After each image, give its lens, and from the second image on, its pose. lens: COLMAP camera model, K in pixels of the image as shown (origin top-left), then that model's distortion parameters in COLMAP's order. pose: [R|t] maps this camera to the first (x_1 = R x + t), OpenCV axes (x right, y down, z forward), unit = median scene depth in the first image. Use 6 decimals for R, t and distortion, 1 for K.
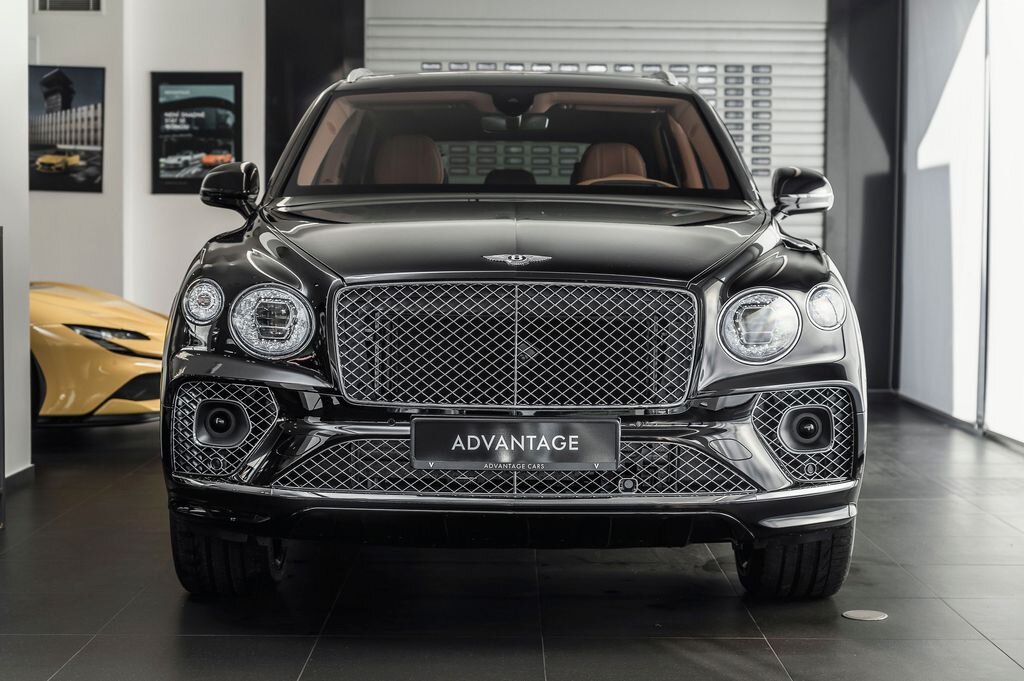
lens RADIAL K [[1860.0, 0, 512.0], [0, 1860.0, 340.5], [0, 0, 1]] dist [-0.005970, 0.006676]
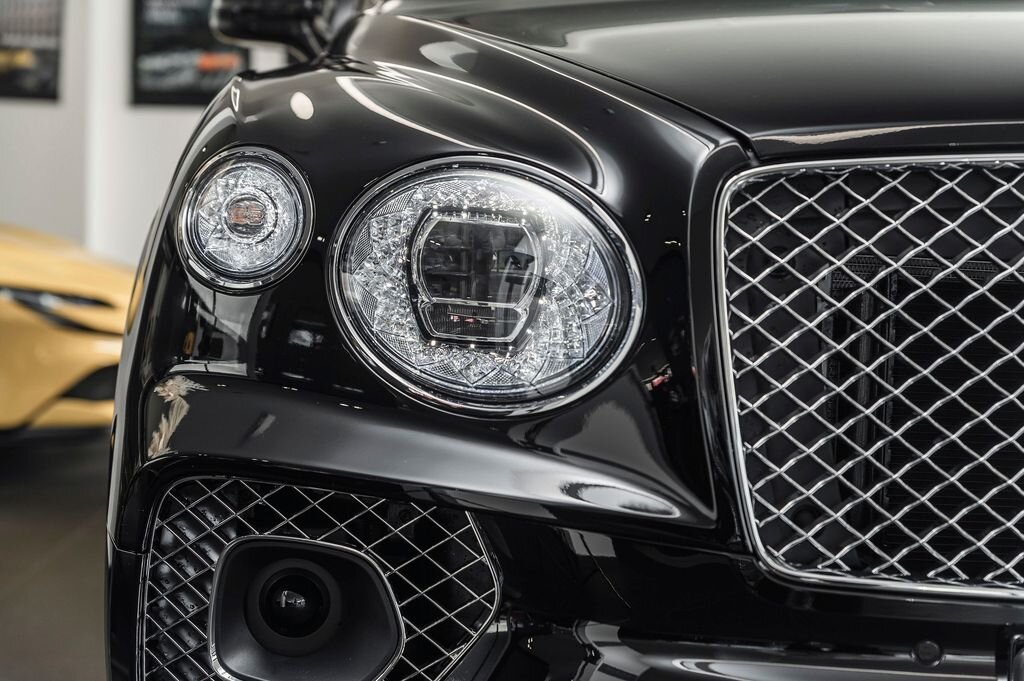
lens RADIAL K [[1860.0, 0, 512.0], [0, 1860.0, 340.5], [0, 0, 1]] dist [-0.005970, 0.006676]
pose [[0.999864, 0.014348, 0.008182, -0.123774], [-0.014494, 0.999732, 0.018068, -0.006690], [-0.007921, -0.018184, 0.999803, 0.688978]]
